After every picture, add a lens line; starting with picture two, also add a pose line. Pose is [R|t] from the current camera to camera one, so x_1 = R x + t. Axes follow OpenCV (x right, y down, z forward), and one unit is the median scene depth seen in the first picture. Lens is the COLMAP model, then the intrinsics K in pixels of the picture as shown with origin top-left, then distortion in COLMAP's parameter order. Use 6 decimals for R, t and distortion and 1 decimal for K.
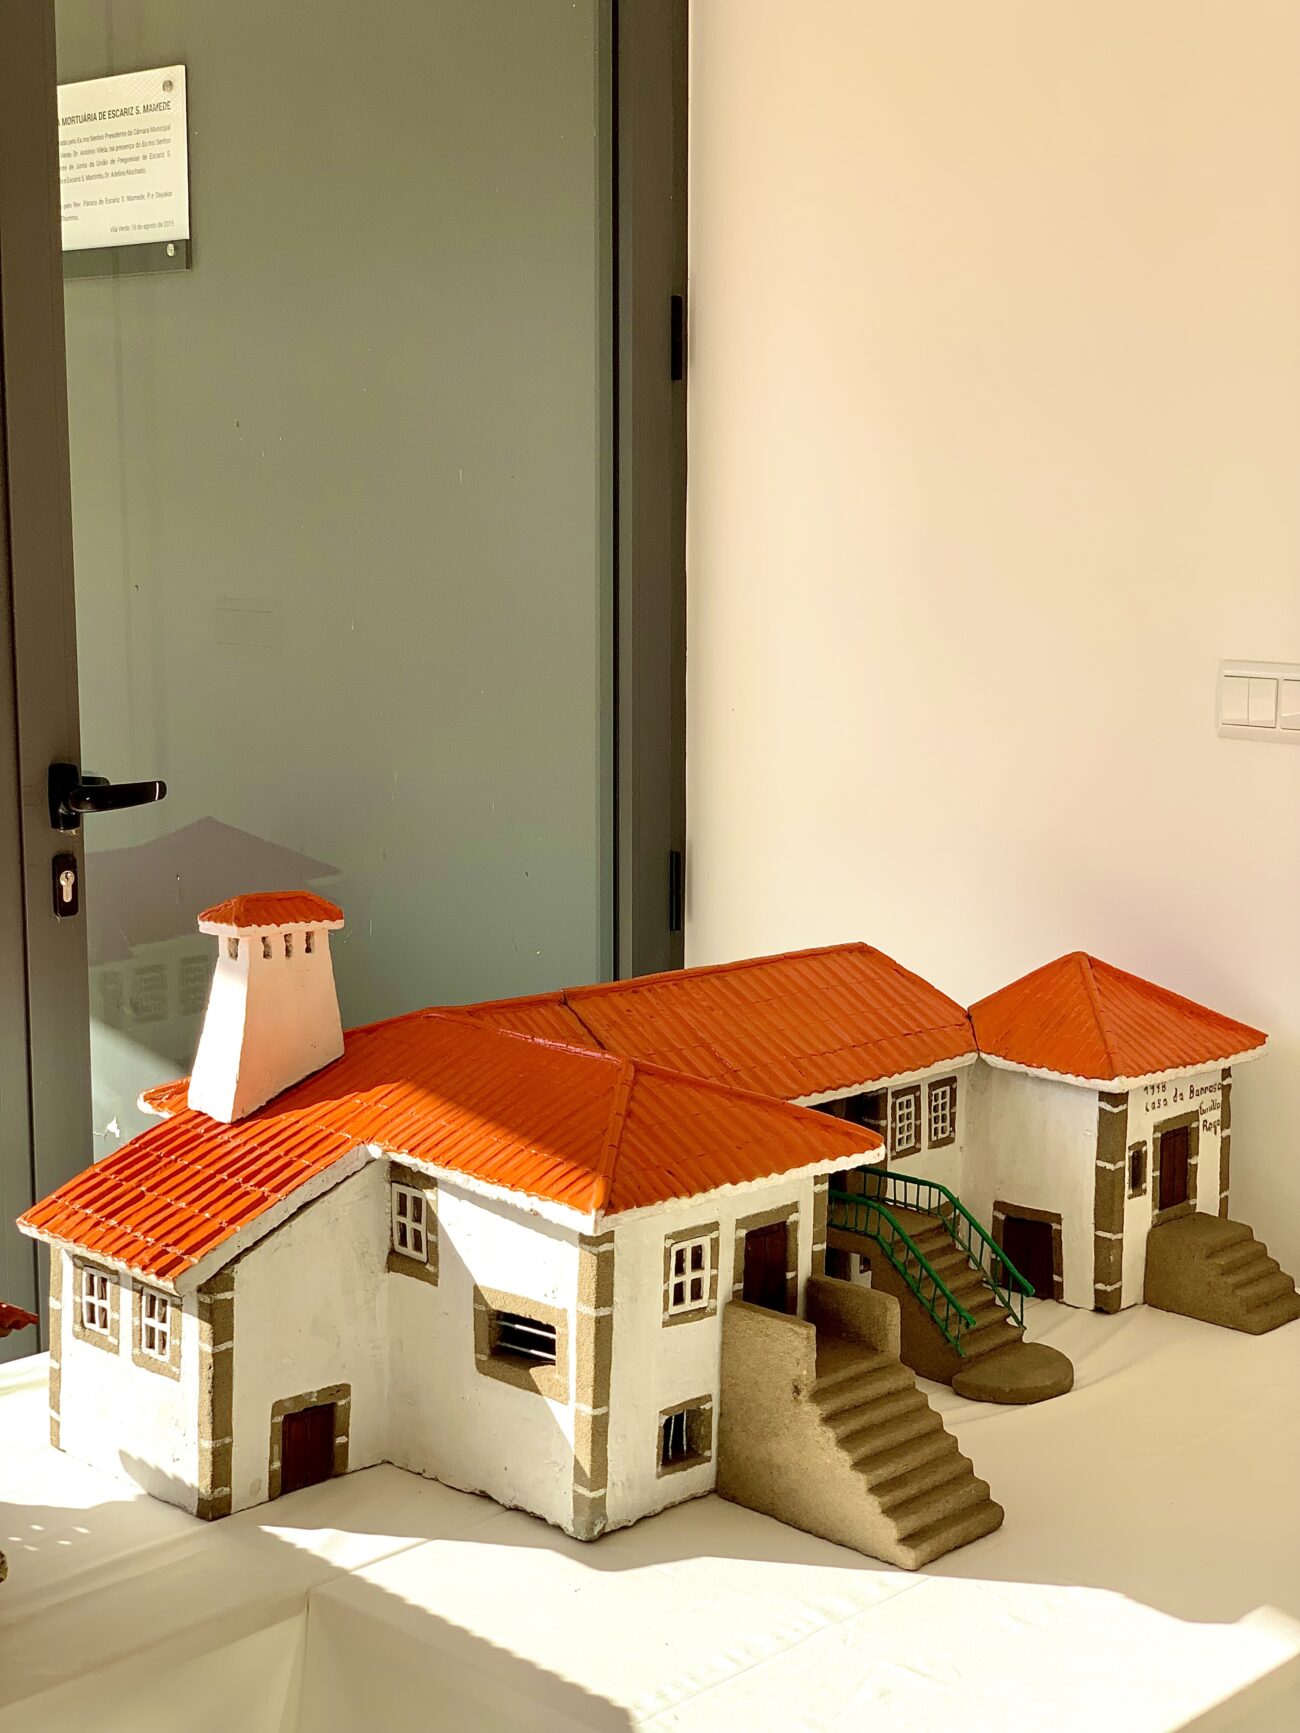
lens RADIAL K [[2566.3, 0, 650.0], [0, 2566.3, 866.5], [0, 0, 1]] dist [0.033892, -0.039919]
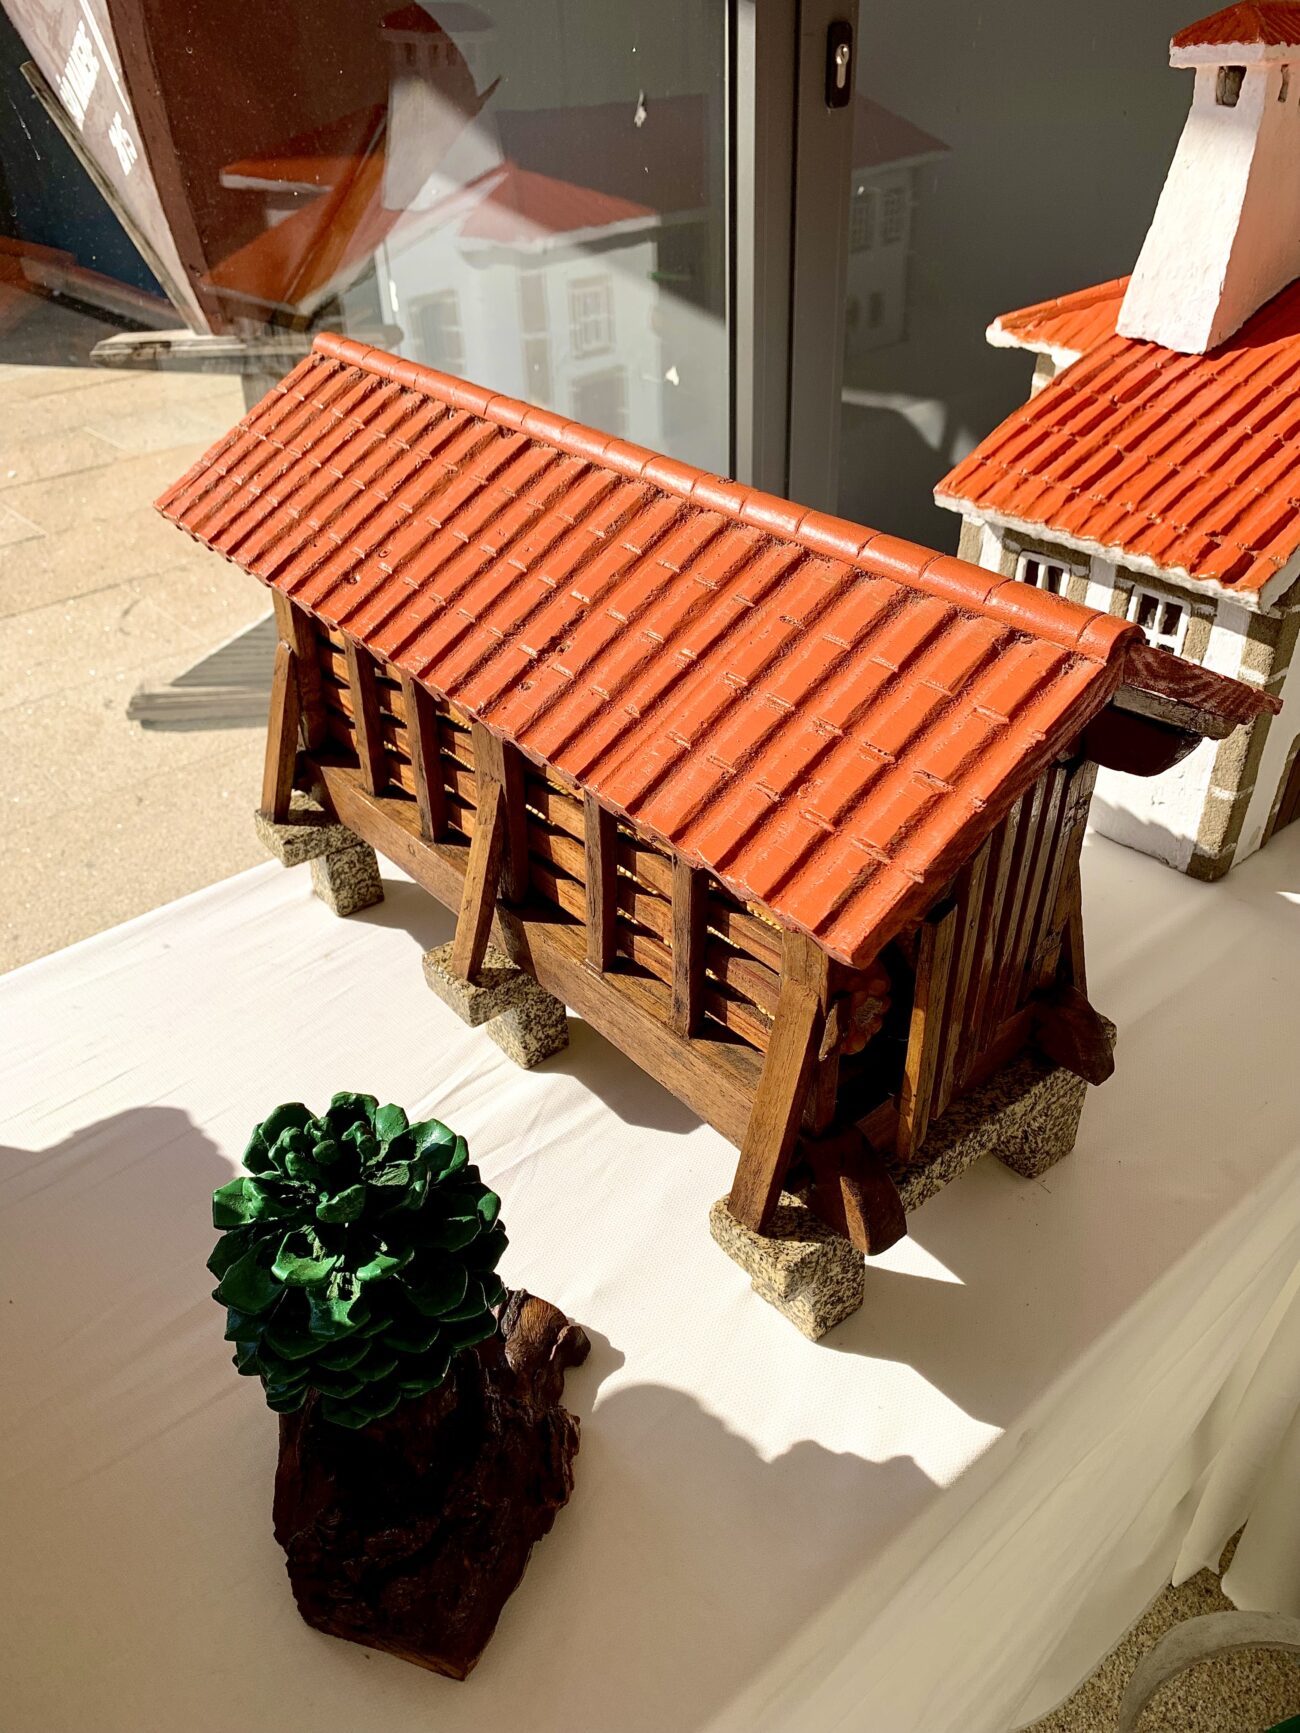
lens RADIAL K [[1257.9, 0, 650.0], [0, 1257.9, 866.5], [0, 0, 1]] dist [0.006001, 0.003017]
pose [[0.994759, 0.031705, -0.097210, -0.292904], [0.015712, 0.892022, 0.451718, 0.066708], [0.101035, -0.450878, 0.886849, 0.607583]]
